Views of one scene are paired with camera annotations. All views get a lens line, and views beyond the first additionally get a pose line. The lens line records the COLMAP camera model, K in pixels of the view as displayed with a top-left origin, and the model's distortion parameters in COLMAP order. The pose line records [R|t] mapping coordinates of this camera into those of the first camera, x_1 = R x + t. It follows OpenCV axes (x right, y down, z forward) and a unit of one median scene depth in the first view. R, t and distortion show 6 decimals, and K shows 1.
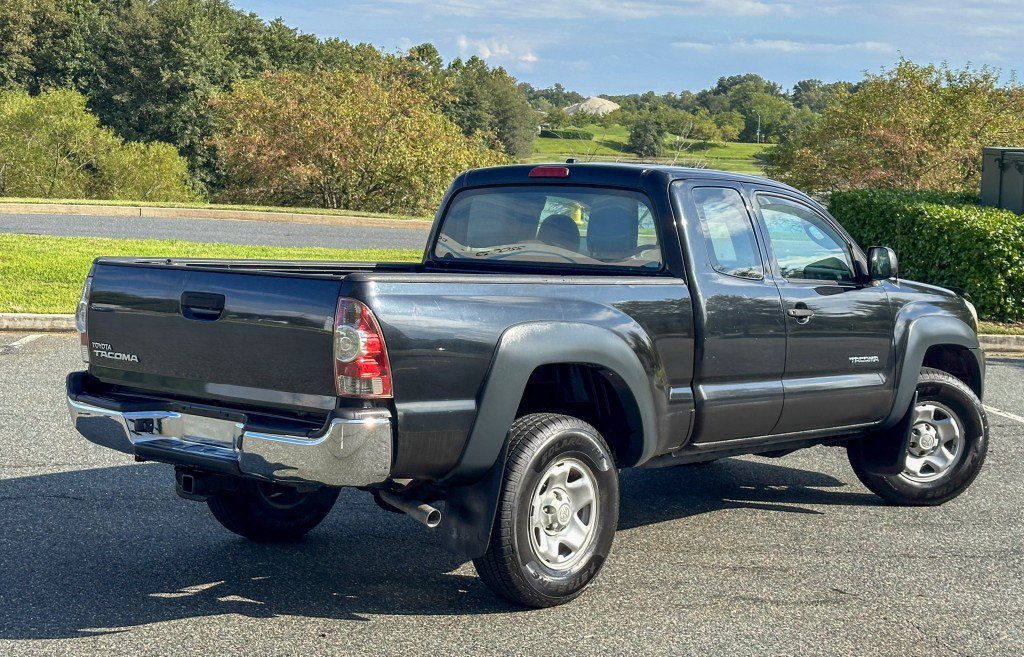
lens RADIAL K [[1598.1, 0, 520.8], [0, 1598.1, 298.3], [0, 0, 1]] dist [0.123359, 0.000000]
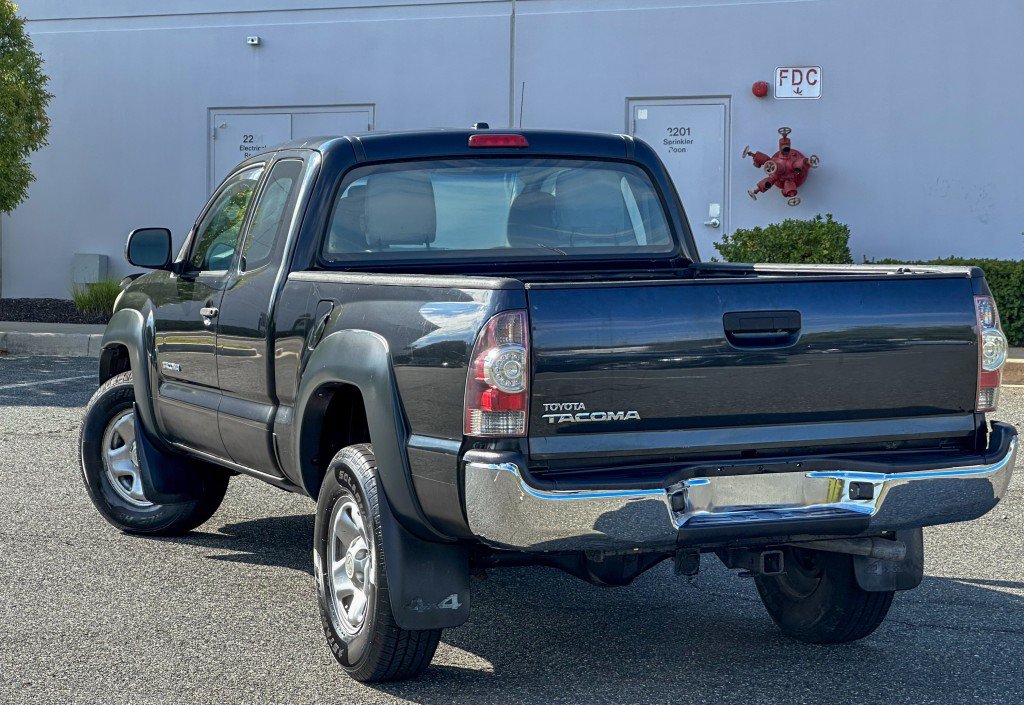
lens RADIAL K [[2165.9, 0, 512.3], [0, 2165.9, 360.1], [0, 0, 1]] dist [0.076217, 0.000000]
pose [[0.469501, -0.099229, 0.877338, -1.052674], [0.066306, 0.994821, 0.077034, -0.061199], [-0.880439, 0.022006, 0.473649, 0.567412]]
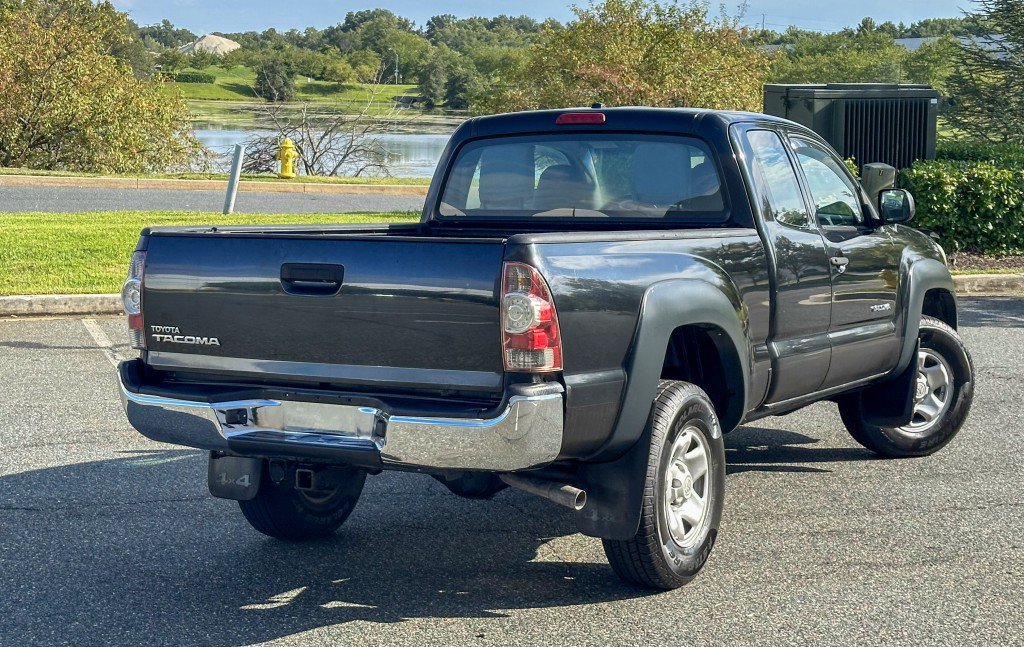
lens RADIAL K [[1749.5, 0, 518.5], [0, 1749.5, 295.6], [0, 0, 1]] dist [0.109589, 0.000000]
pose [[0.977204, -0.043128, 0.207878, -0.263612], [0.038410, 0.998906, 0.026679, -0.006529], [-0.208801, -0.018087, 0.977791, 0.028549]]
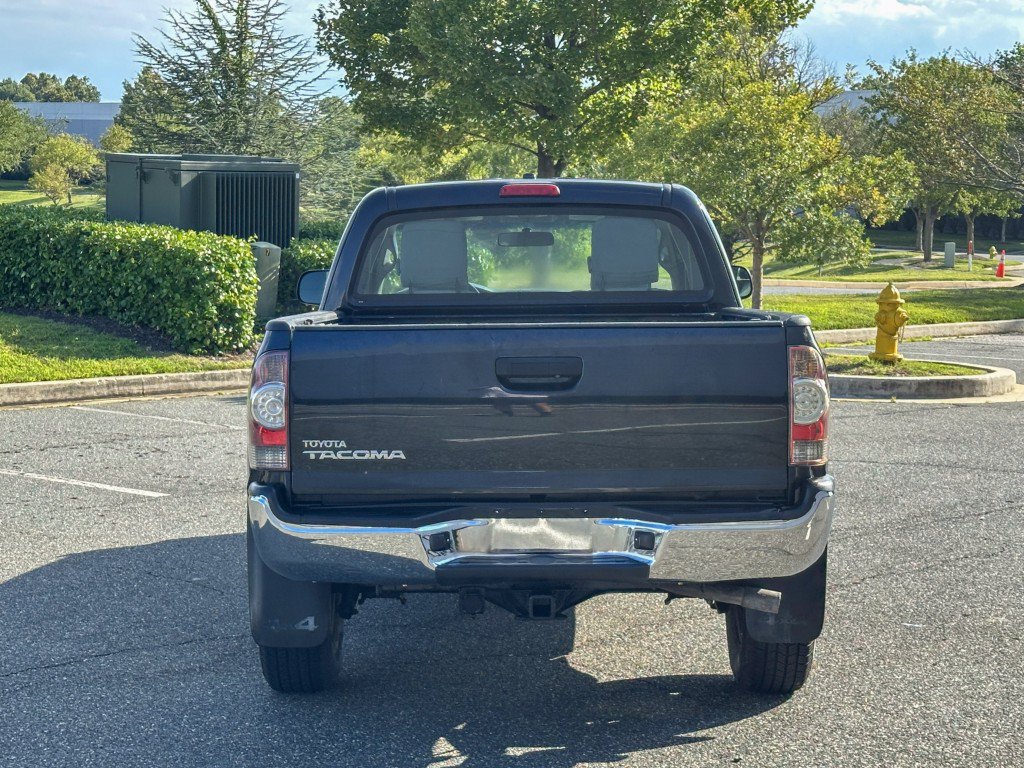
lens RADIAL K [[1926.1, 0, 521.4], [0, 1926.1, 389.6], [0, 0, 1]] dist [0.106894, 0.000000]
pose [[0.759535, -0.082321, 0.645236, -0.727046], [0.063362, 0.996605, 0.052564, -0.033182], [-0.647373, 0.000960, 0.762173, 0.282281]]
